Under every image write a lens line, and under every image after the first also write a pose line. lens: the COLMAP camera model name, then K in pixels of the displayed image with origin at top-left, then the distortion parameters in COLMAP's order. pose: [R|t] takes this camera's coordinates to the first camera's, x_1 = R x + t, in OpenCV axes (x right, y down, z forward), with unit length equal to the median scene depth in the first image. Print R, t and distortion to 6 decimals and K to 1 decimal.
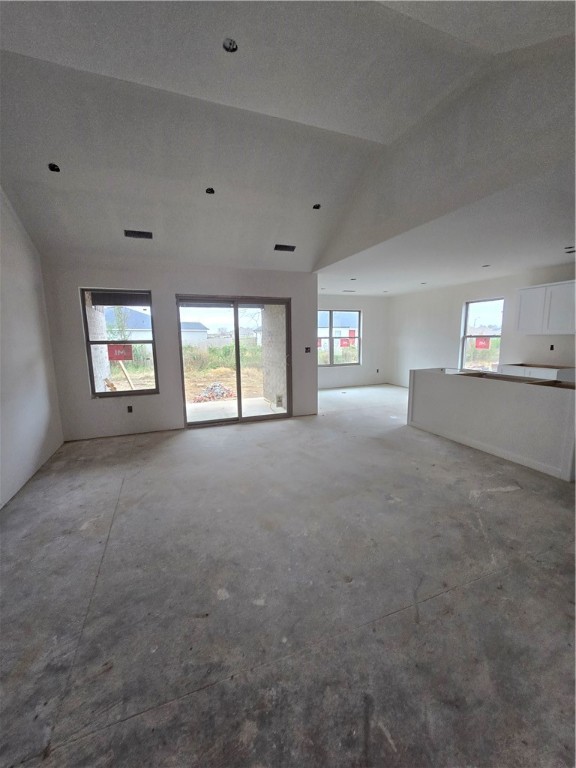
lens RADIAL K [[315.7, 0, 285.4], [0, 315.7, 384.7], [0, 0, 1]] dist [-0.008632, -0.000148]
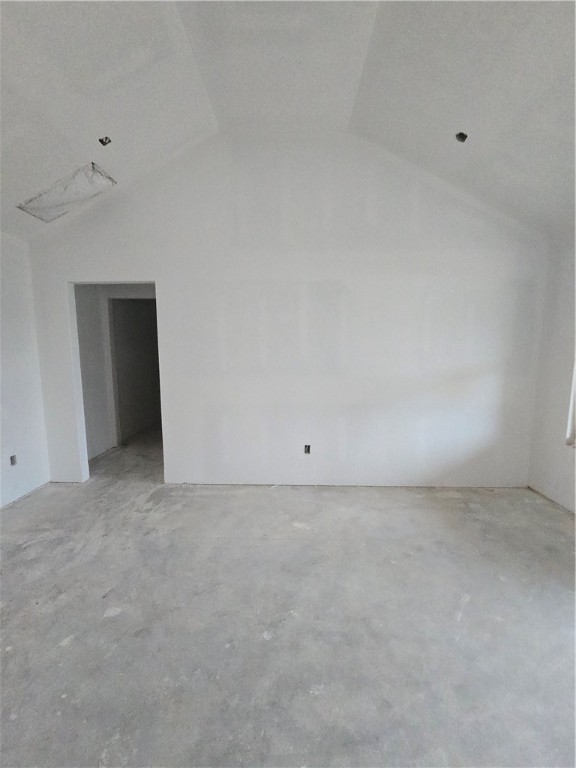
lens RADIAL K [[312.0, 0, 288.0], [0, 312.0, 384.0], [0, 0, 1]] dist [-0.008642, 0.000002]
pose [[-0.384400, 0.120349, -0.915289, 0.196874], [-0.130552, 0.974415, 0.182952, -0.142398], [0.913889, 0.189820, -0.358853, 0.860222]]
